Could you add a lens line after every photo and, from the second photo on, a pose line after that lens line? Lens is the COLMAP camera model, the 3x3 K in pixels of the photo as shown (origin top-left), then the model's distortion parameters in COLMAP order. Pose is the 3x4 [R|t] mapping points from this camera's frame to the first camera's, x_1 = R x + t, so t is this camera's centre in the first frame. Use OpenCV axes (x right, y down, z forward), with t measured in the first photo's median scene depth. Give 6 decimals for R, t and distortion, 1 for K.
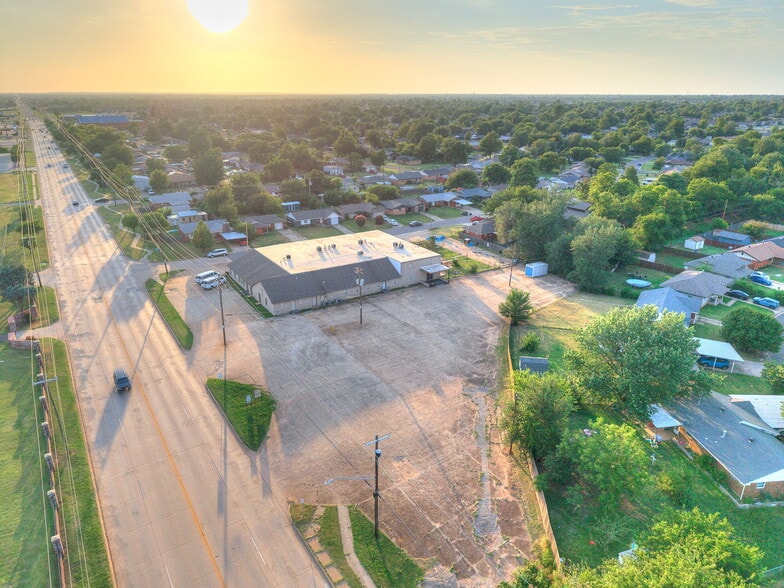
lens RADIAL K [[523.6, 0, 390.5], [0, 523.6, 293.5], [0, 0, 1]] dist [0.034115, -0.037405]
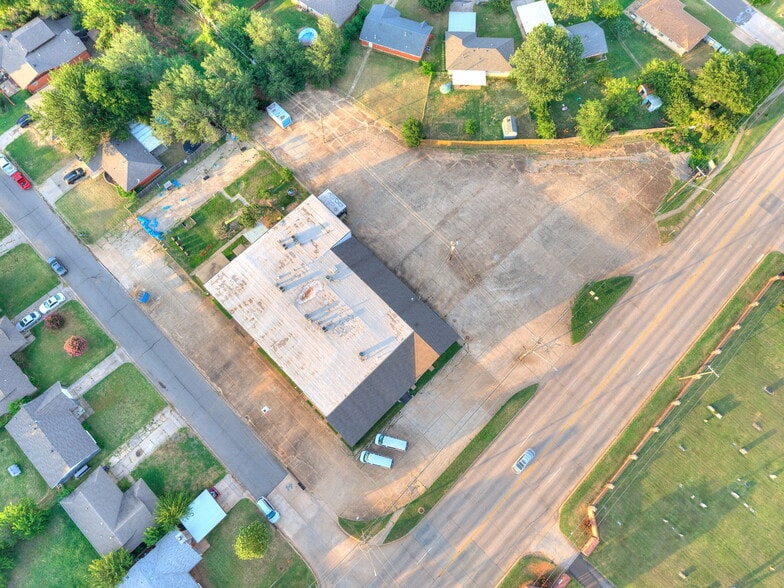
lens RADIAL K [[523.6, 0, 390.5], [0, 523.6, 293.5], [0, 0, 1]] dist [0.034115, -0.037405]
pose [[-0.202943, -0.936556, 0.285793, -0.357665], [0.330475, 0.209231, 0.920331, -0.851443], [-0.921738, 0.281222, 0.267046, 0.725590]]
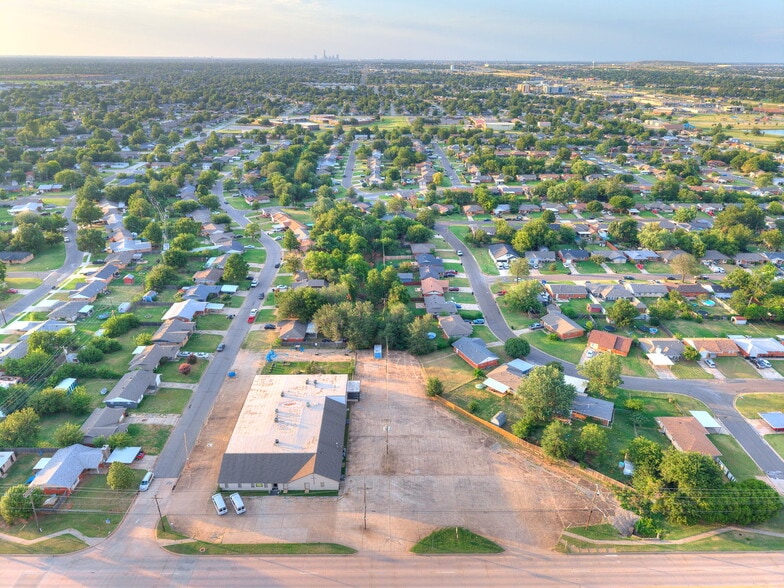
lens RADIAL K [[523.6, 0, 390.5], [0, 523.6, 293.5], [0, 0, 1]] dist [0.034115, -0.037405]
pose [[0.530016, -0.345832, 0.774263, -0.851184], [0.294867, 0.931244, 0.214099, -0.548715], [-0.795070, 0.114828, 0.595549, 0.096565]]
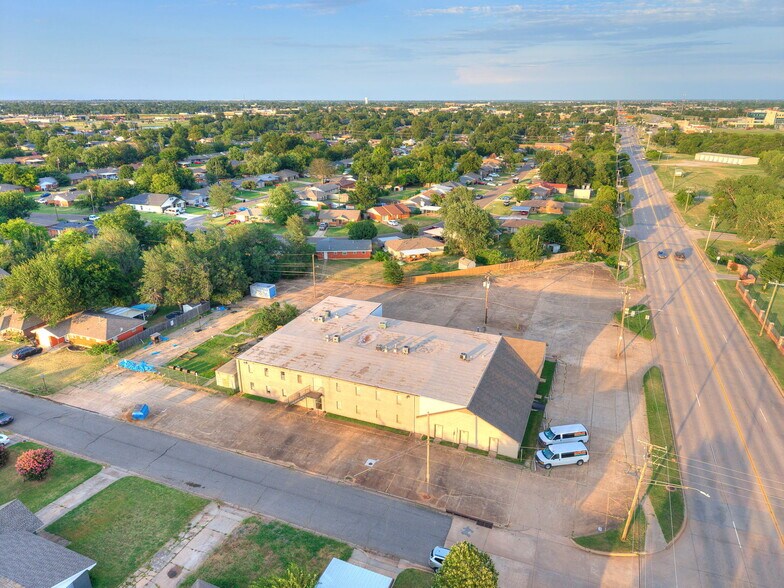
lens RADIAL K [[523.6, 0, 390.5], [0, 523.6, 293.5], [0, 0, 1]] dist [0.034115, -0.037405]
pose [[-0.569640, -0.285498, 0.770715, -0.635762], [0.293439, 0.805281, 0.515185, -0.504914], [-0.767726, 0.519628, -0.374944, 1.300060]]
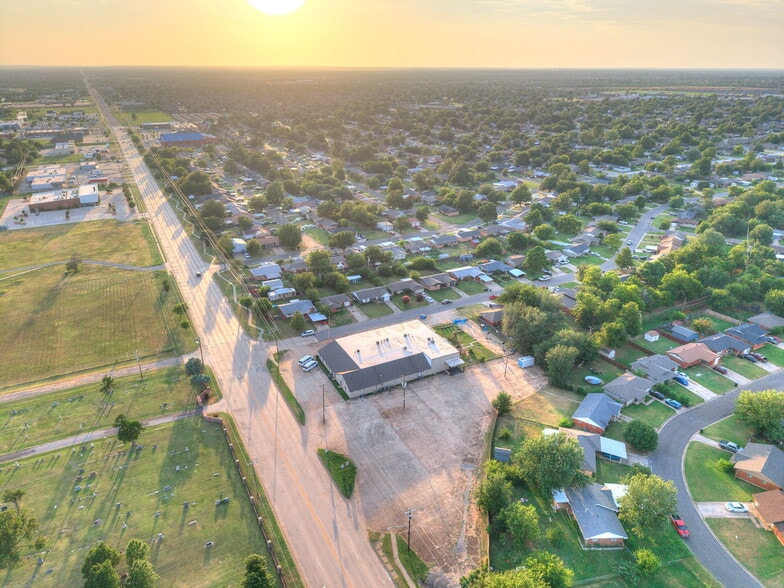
lens RADIAL K [[523.6, 0, 390.5], [0, 523.6, 293.5], [0, 0, 1]] dist [0.034115, -0.037405]
pose [[0.996136, 0.035912, -0.080145, 0.016068], [-0.032256, 0.998399, 0.046461, -0.318606], [0.081685, -0.043696, 0.995700, -0.514431]]
